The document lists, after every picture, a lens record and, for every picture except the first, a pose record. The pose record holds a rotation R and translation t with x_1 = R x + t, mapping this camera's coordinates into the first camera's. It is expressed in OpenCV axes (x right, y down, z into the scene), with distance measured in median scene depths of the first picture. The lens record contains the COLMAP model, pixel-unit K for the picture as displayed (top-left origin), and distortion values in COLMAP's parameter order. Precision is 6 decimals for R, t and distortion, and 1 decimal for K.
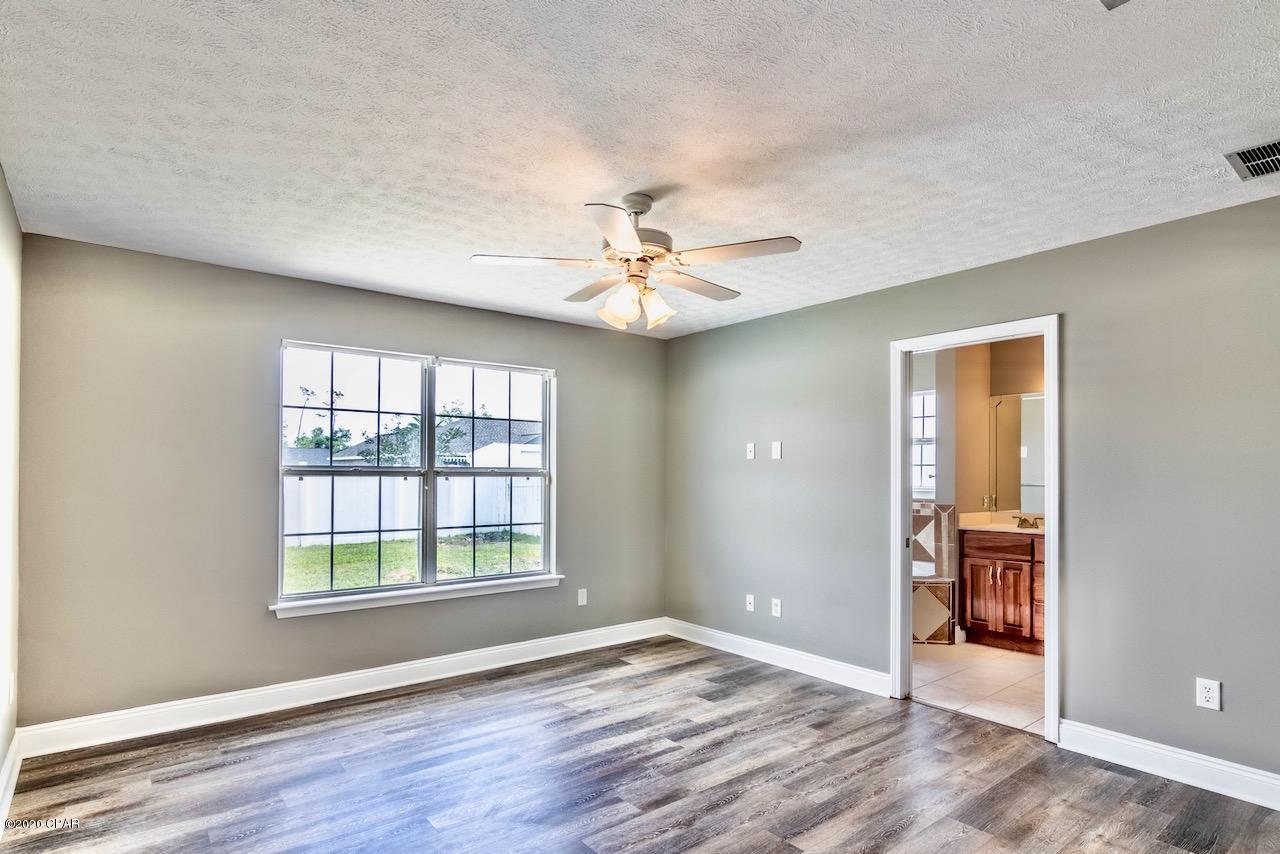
lens RADIAL K [[672.3, 0, 640.6], [0, 672.3, 469.6], [0, 0, 1]] dist [-0.001216, 0.000272]
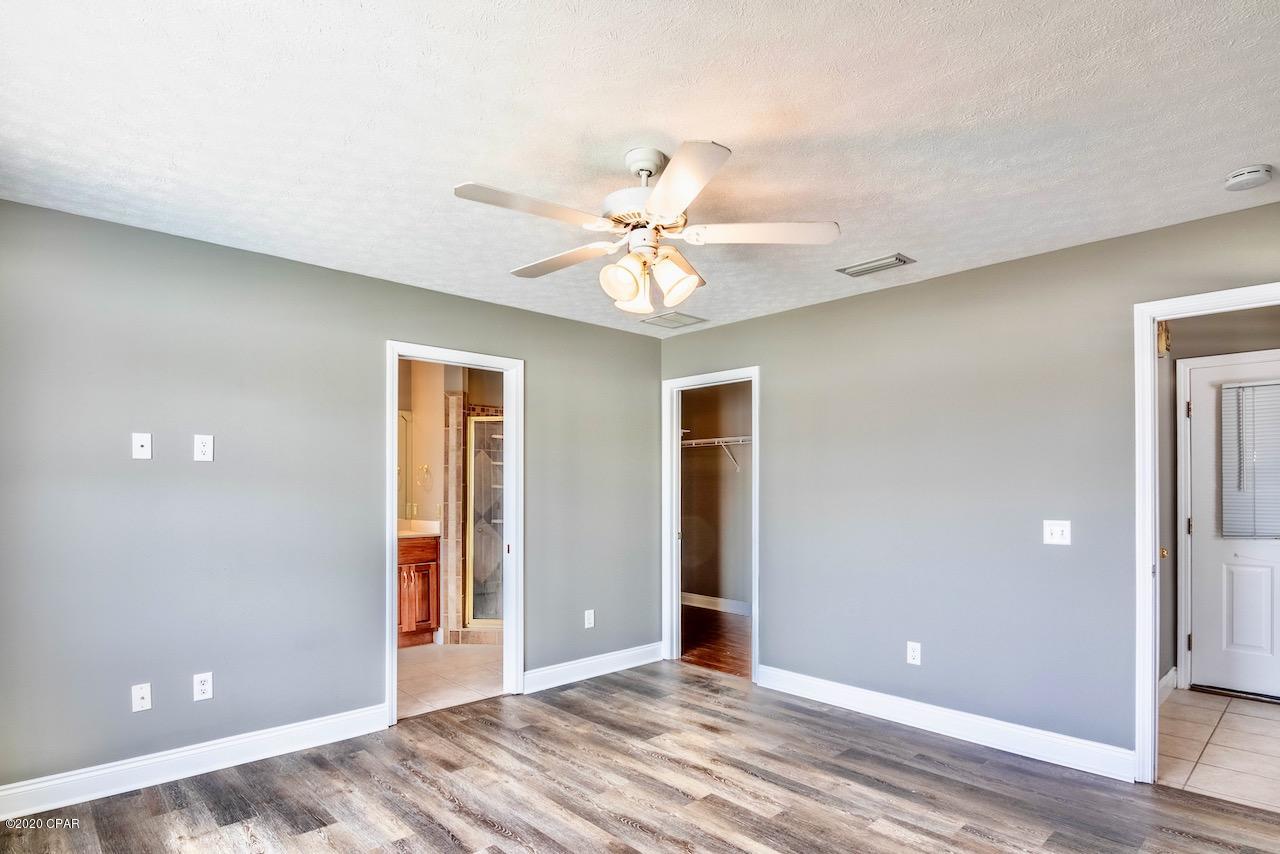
lens RADIAL K [[678.7, 0, 637.7], [0, 678.7, 479.0], [0, 0, 1]] dist [-0.011551, -0.000056]
pose [[-0.084475, 0.005839, 0.996408, -0.685540], [-0.008304, 0.999944, -0.006564, 0.003161], [-0.996391, -0.008828, -0.084422, 0.872371]]
